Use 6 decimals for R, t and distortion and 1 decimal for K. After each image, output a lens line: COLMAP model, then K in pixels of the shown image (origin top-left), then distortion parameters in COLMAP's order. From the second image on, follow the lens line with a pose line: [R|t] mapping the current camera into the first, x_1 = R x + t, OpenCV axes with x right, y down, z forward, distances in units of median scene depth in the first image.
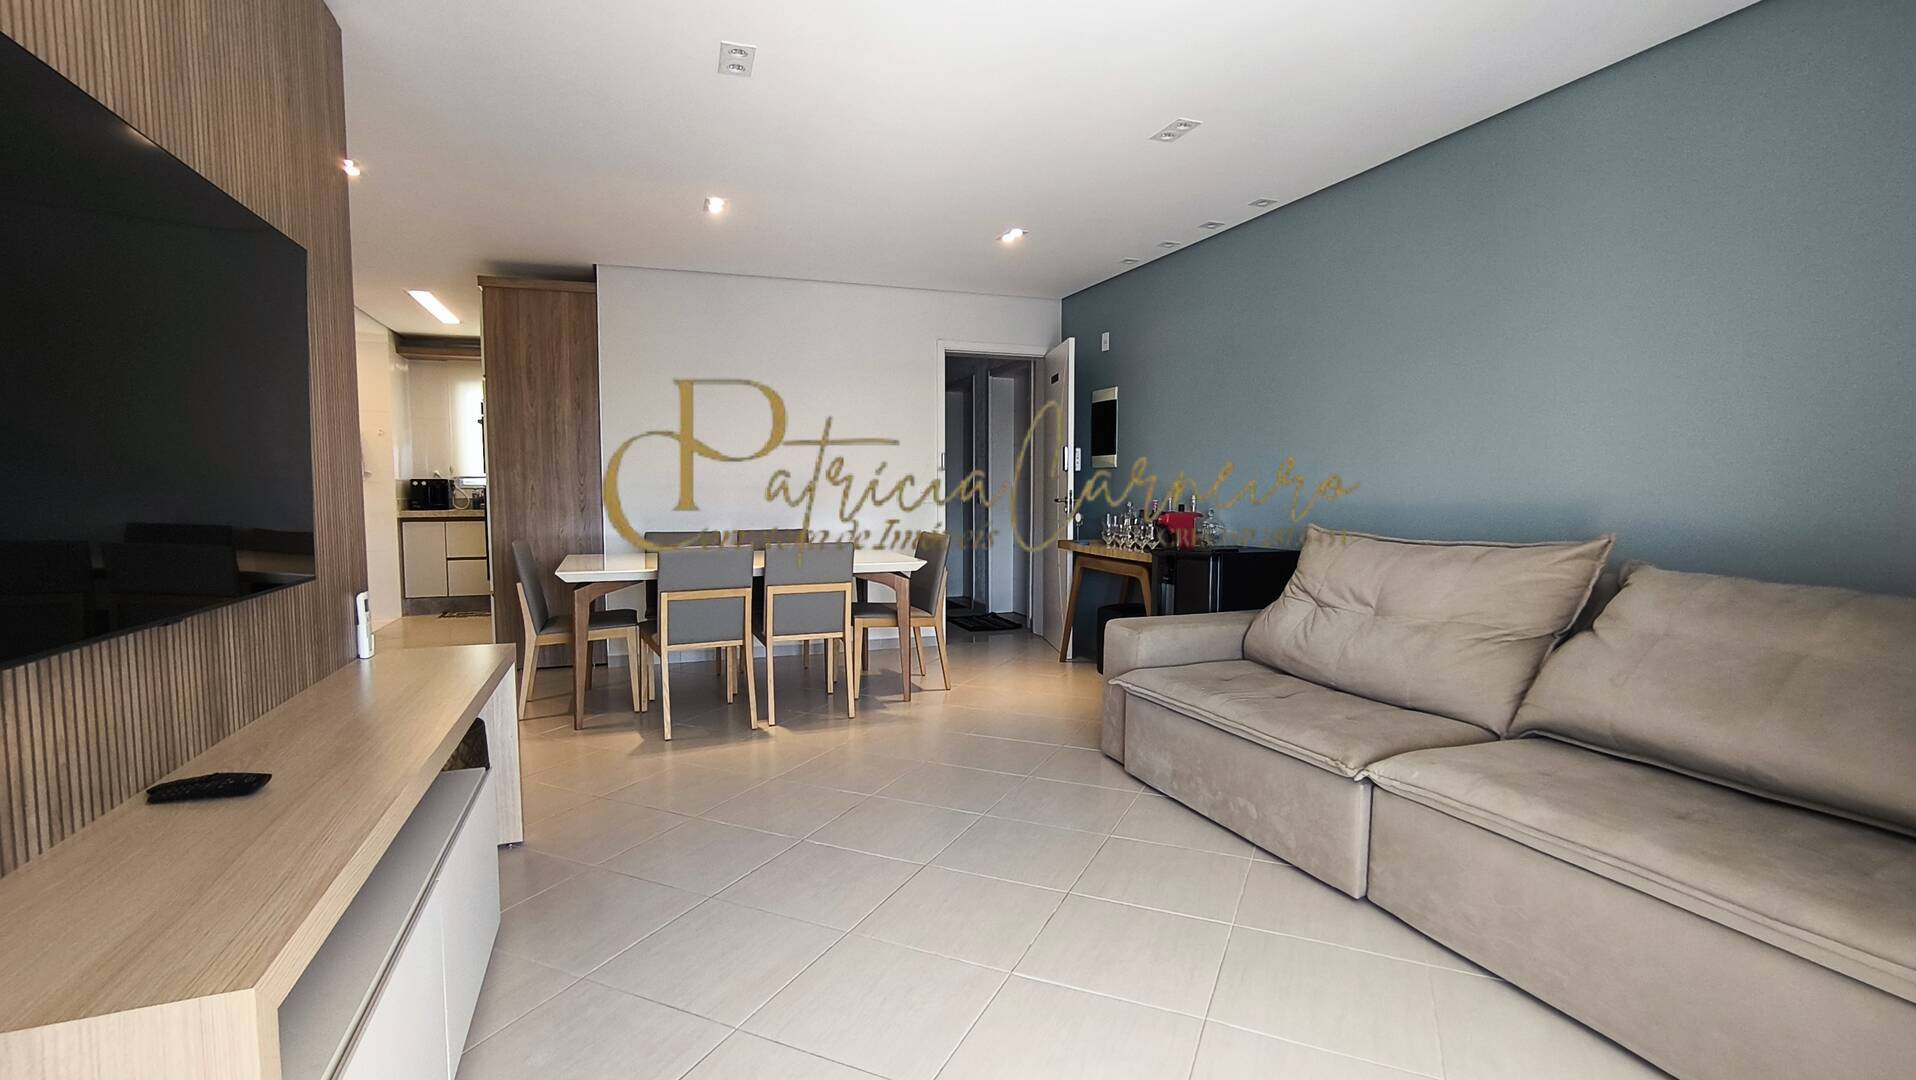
lens RADIAL K [[871.7, 0, 960.7], [0, 871.7, 540.6], [0, 0, 1]] dist [-0.030292, 0.000057]
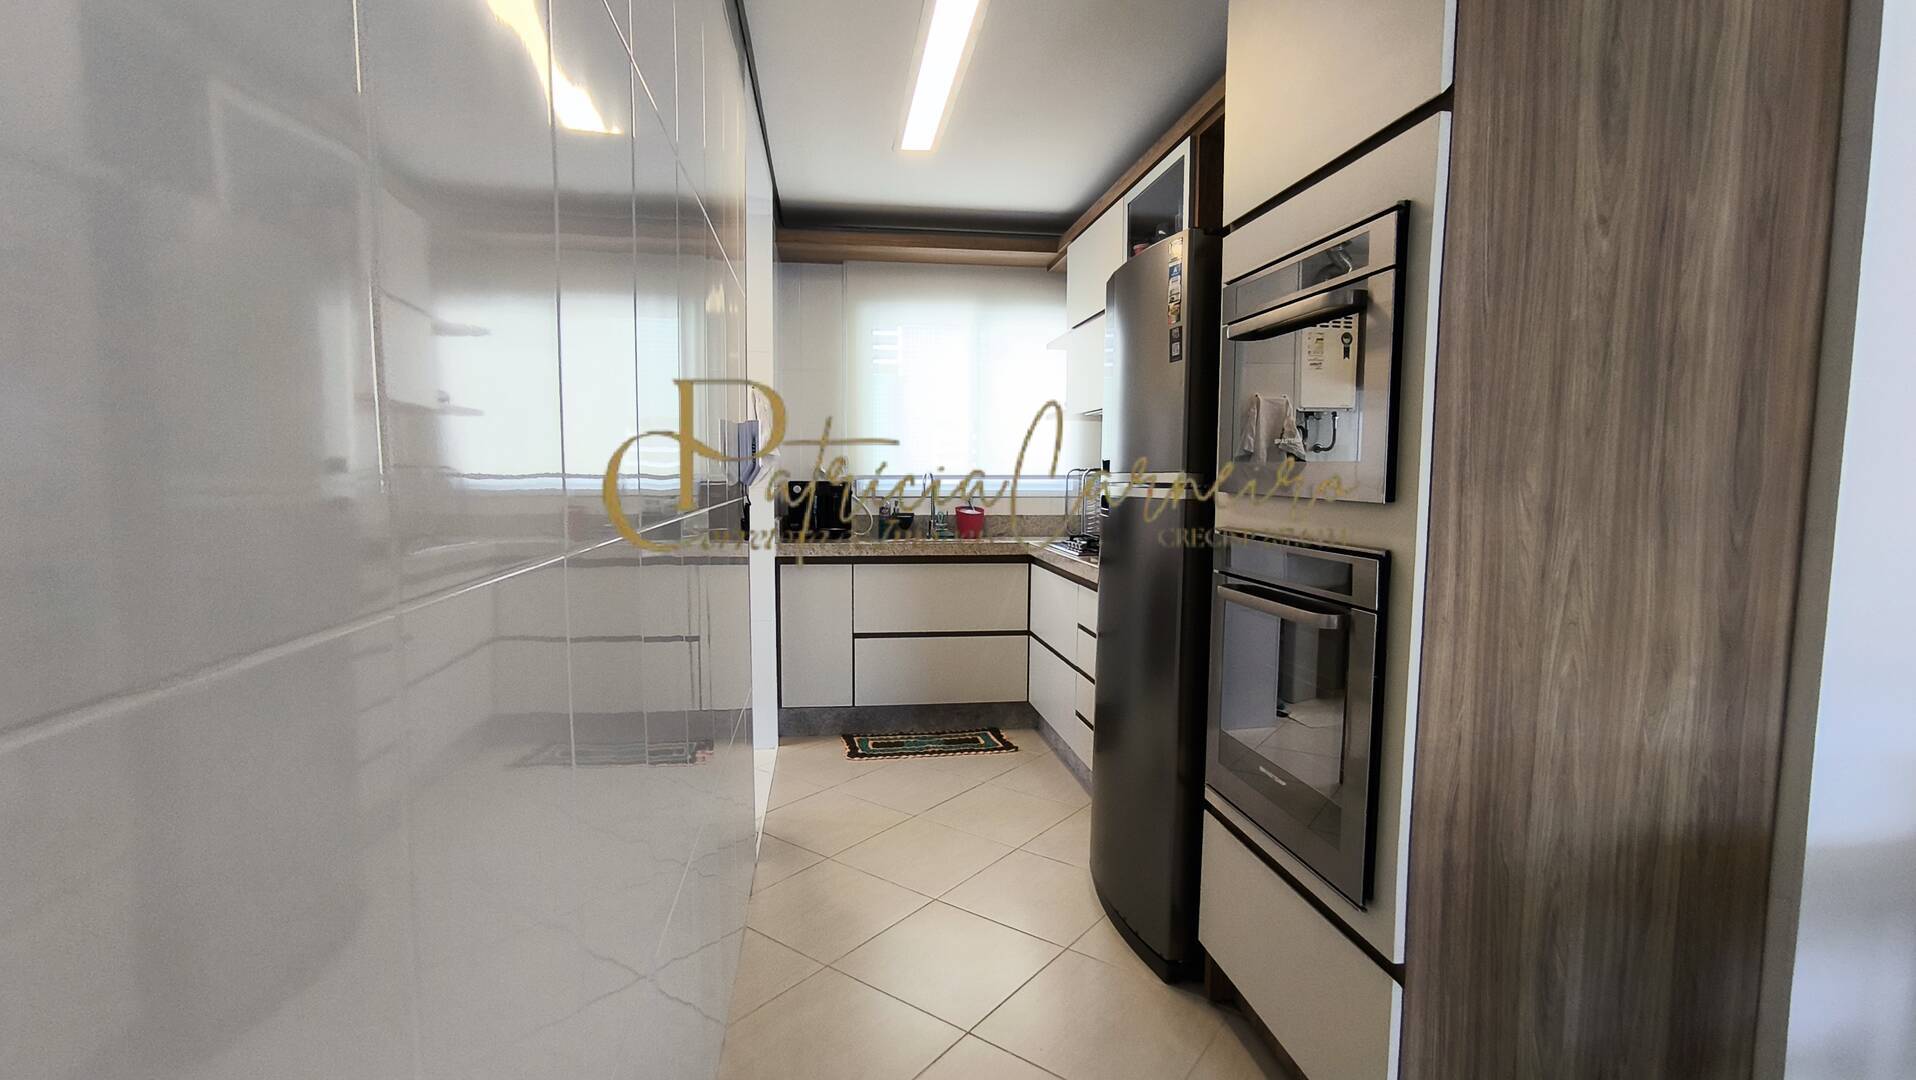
lens RADIAL K [[871.7, 0, 956.1], [0, 871.7, 546.1], [0, 0, 1]] dist [-0.030292, 0.000057]
pose [[0.974780, 0.024724, -0.221795, -0.612271], [-0.021436, 0.999622, 0.017222, -0.065808], [0.222136, -0.012034, 0.974941, 0.719904]]
